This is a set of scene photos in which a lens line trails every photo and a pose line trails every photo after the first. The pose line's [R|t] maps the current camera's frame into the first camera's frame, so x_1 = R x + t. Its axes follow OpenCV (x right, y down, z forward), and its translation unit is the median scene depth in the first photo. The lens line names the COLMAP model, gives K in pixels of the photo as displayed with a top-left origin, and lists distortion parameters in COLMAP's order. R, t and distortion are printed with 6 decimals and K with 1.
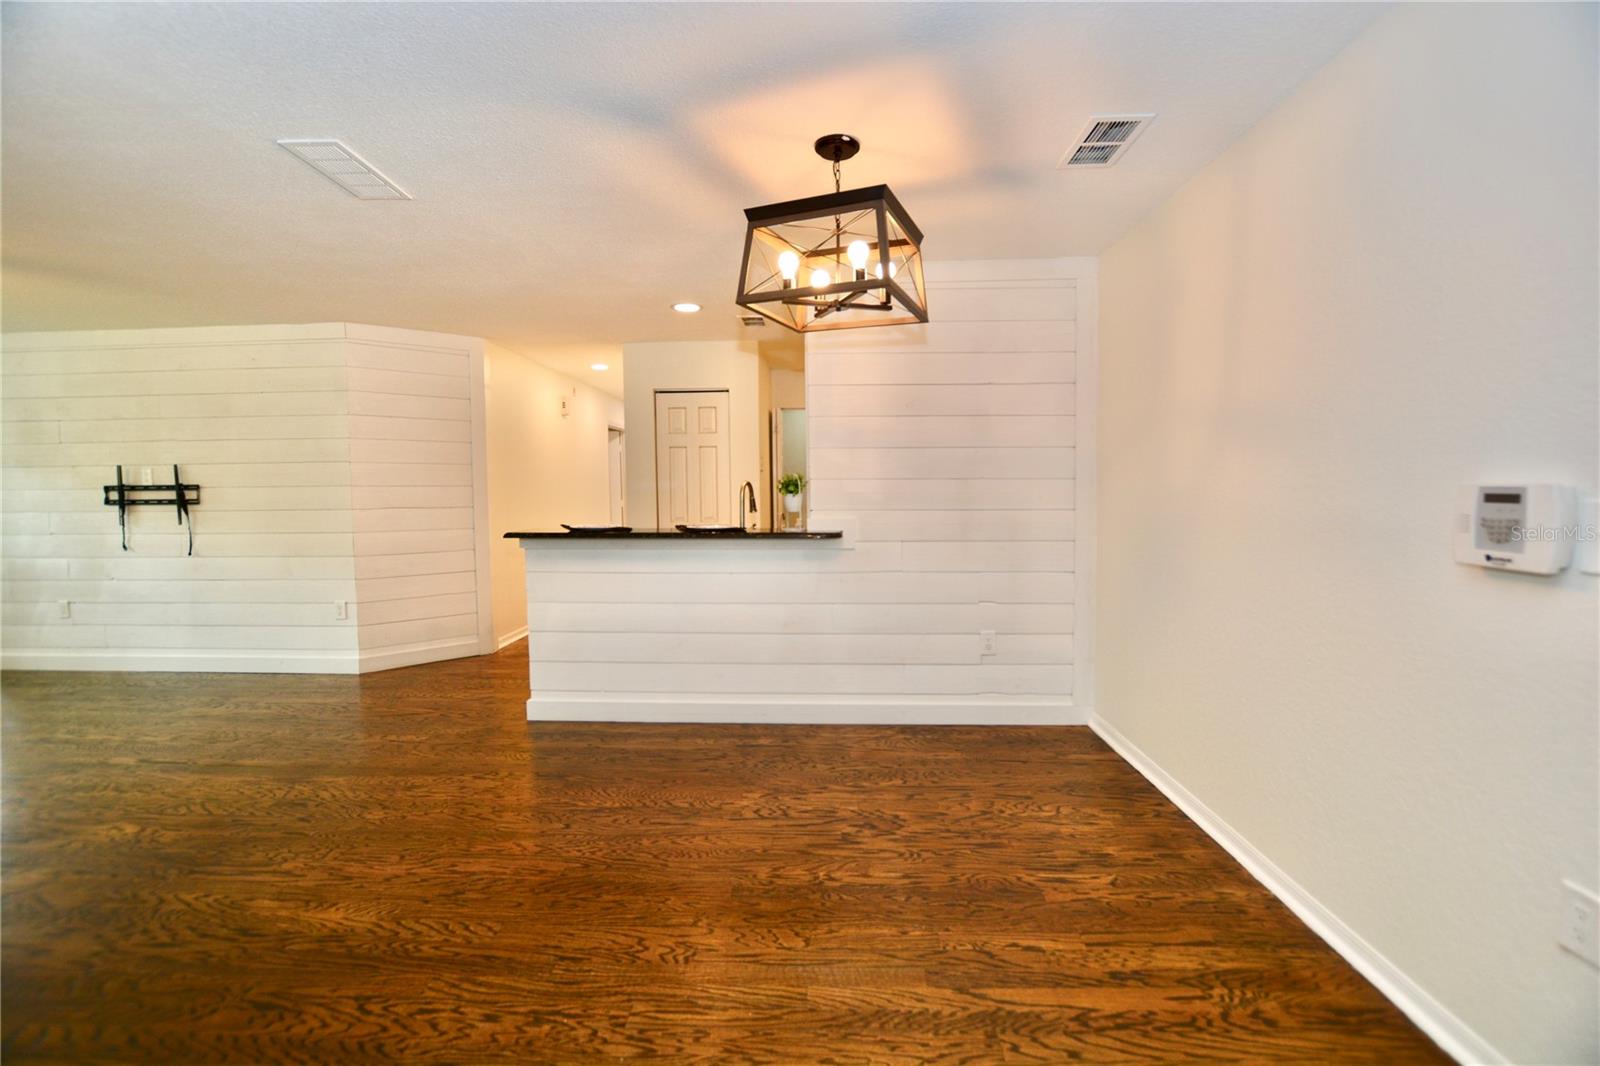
lens RADIAL K [[706.6, 0, 802.2], [0, 706.6, 529.0], [0, 0, 1]] dist [-0.032825, 0.002865]
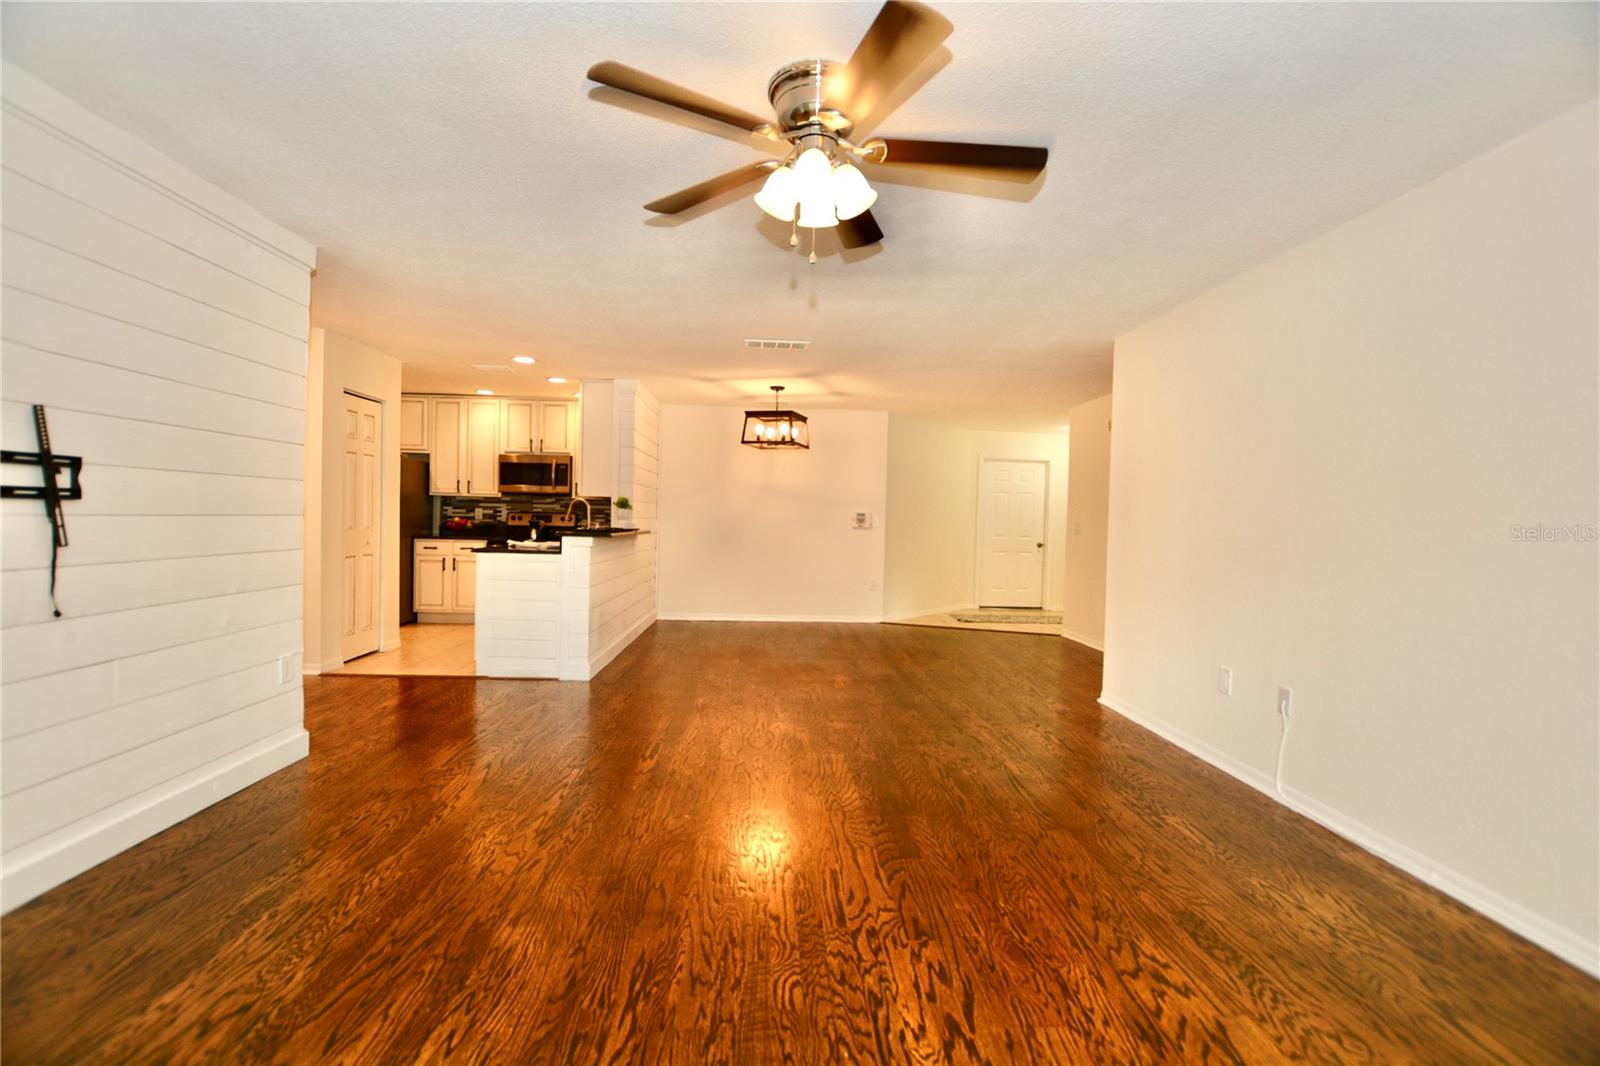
lens RADIAL K [[706.6, 0, 800.5], [0, 706.6, 530.3], [0, 0, 1]] dist [-0.032825, 0.002865]
pose [[-0.085135, -0.012560, 0.996290, -2.416591], [0.034326, 0.999290, 0.015531, -0.012373], [-0.995778, 0.035521, -0.084643, 1.009924]]
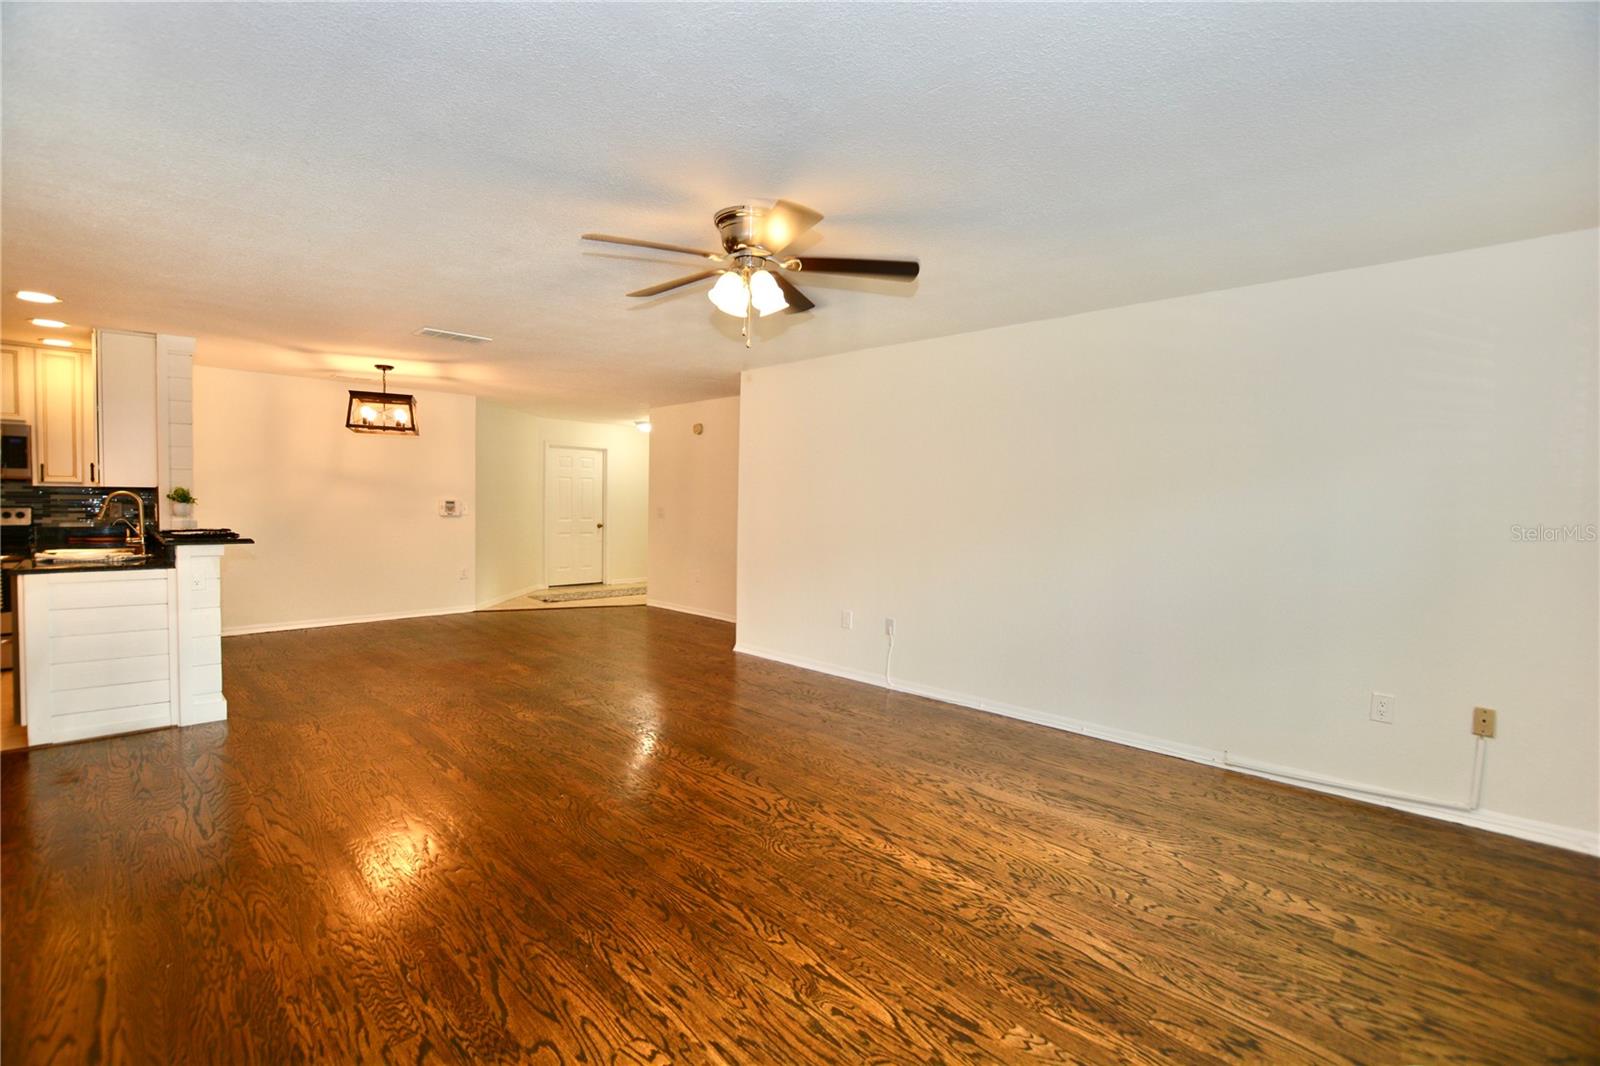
lens RADIAL K [[706.6, 0, 800.5], [0, 706.6, 529.7], [0, 0, 1]] dist [-0.032825, 0.002865]
pose [[-0.741340, -0.032644, 0.670336, -2.426148], [0.026958, 0.996562, 0.078345, -0.096500], [-0.670588, 0.076151, -0.737911, 1.649281]]
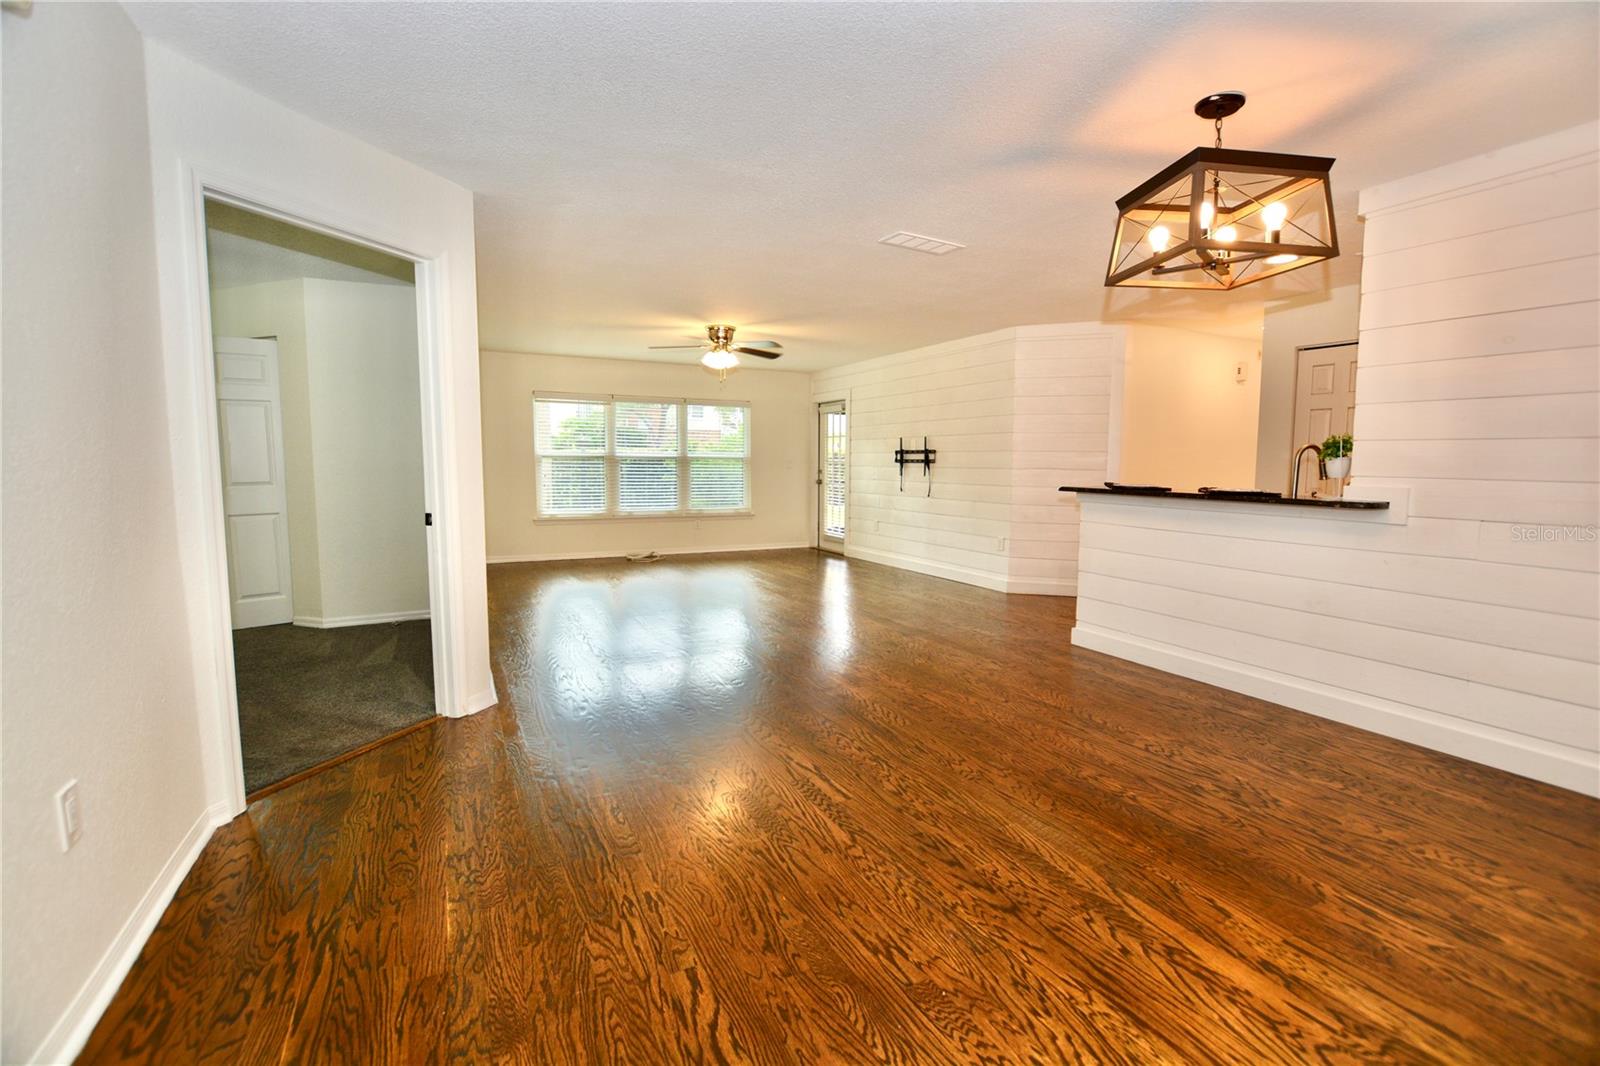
lens RADIAL K [[706.6, 0, 799.9], [0, 706.6, 533.1], [0, 0, 1]] dist [-0.032825, 0.002865]
pose [[0.484470, 0.097524, -0.869355, 0.587819], [-0.059483, 0.995139, 0.078486, 0.022755], [0.872783, 0.013688, 0.487916, -0.001717]]
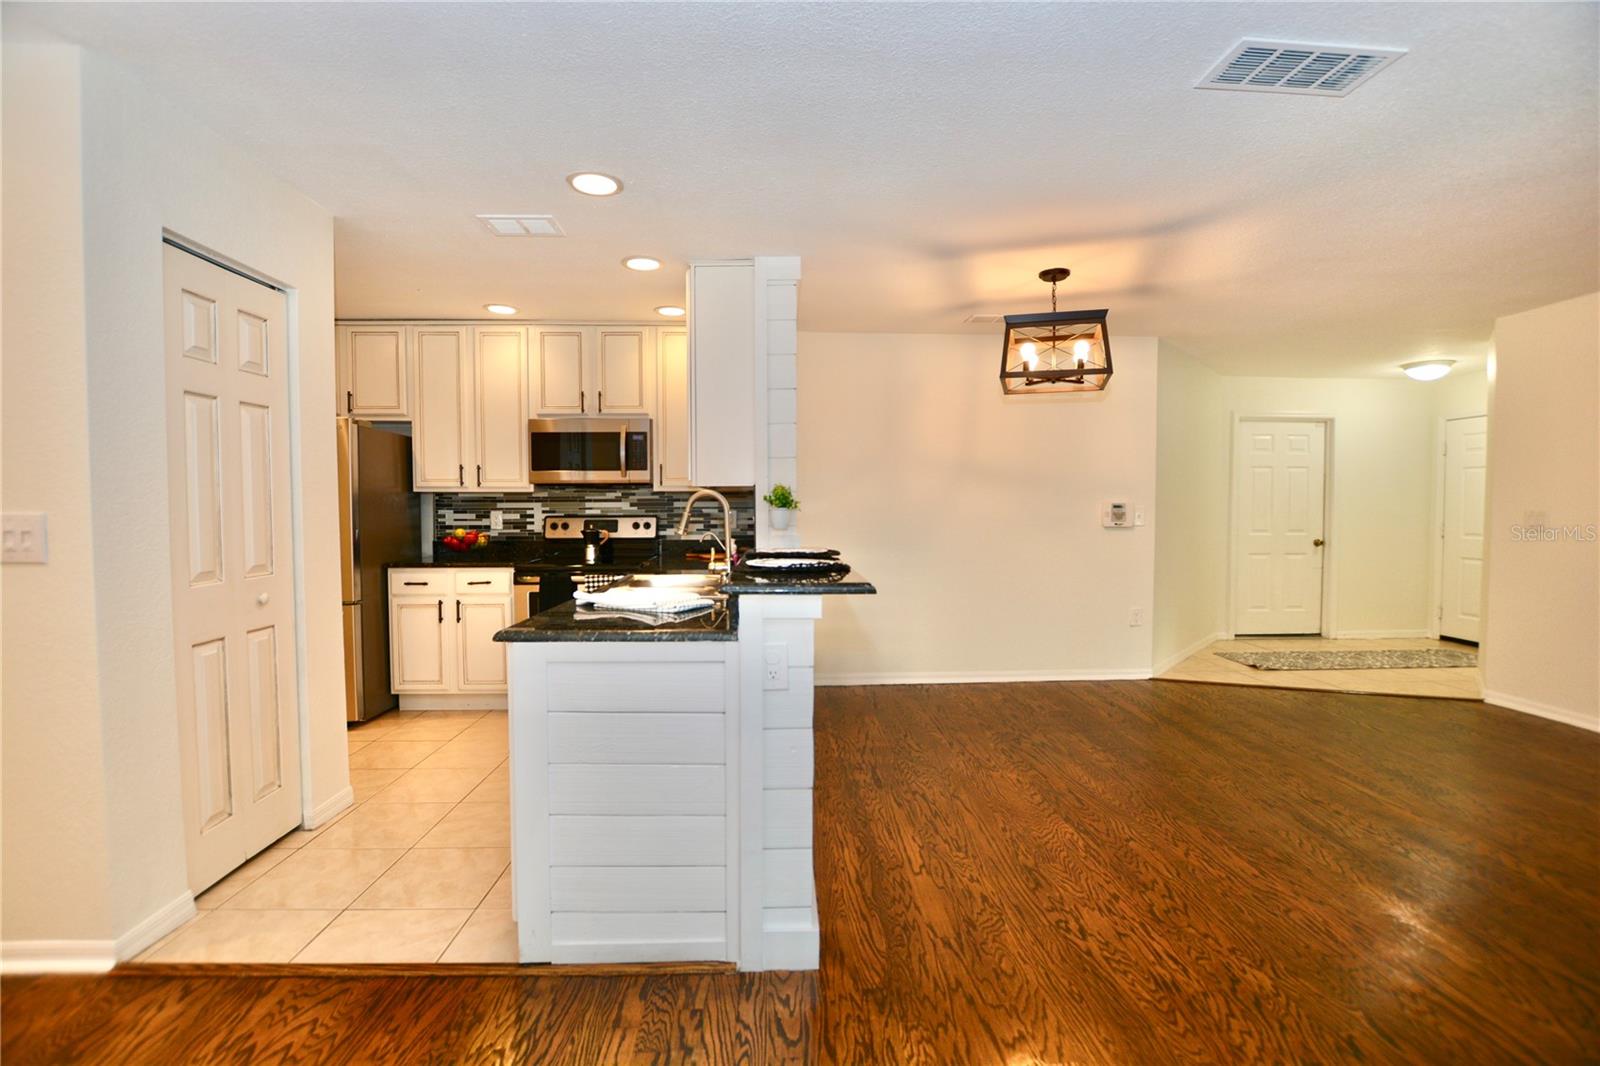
lens RADIAL K [[706.6, 0, 801.2], [0, 706.6, 531.1], [0, 0, 1]] dist [-0.032825, 0.002865]
pose [[-0.075671, -0.028558, 0.996724, -1.227690], [0.059445, 0.997683, 0.033098, -0.068013], [-0.995359, 0.061755, -0.073798, 1.457442]]
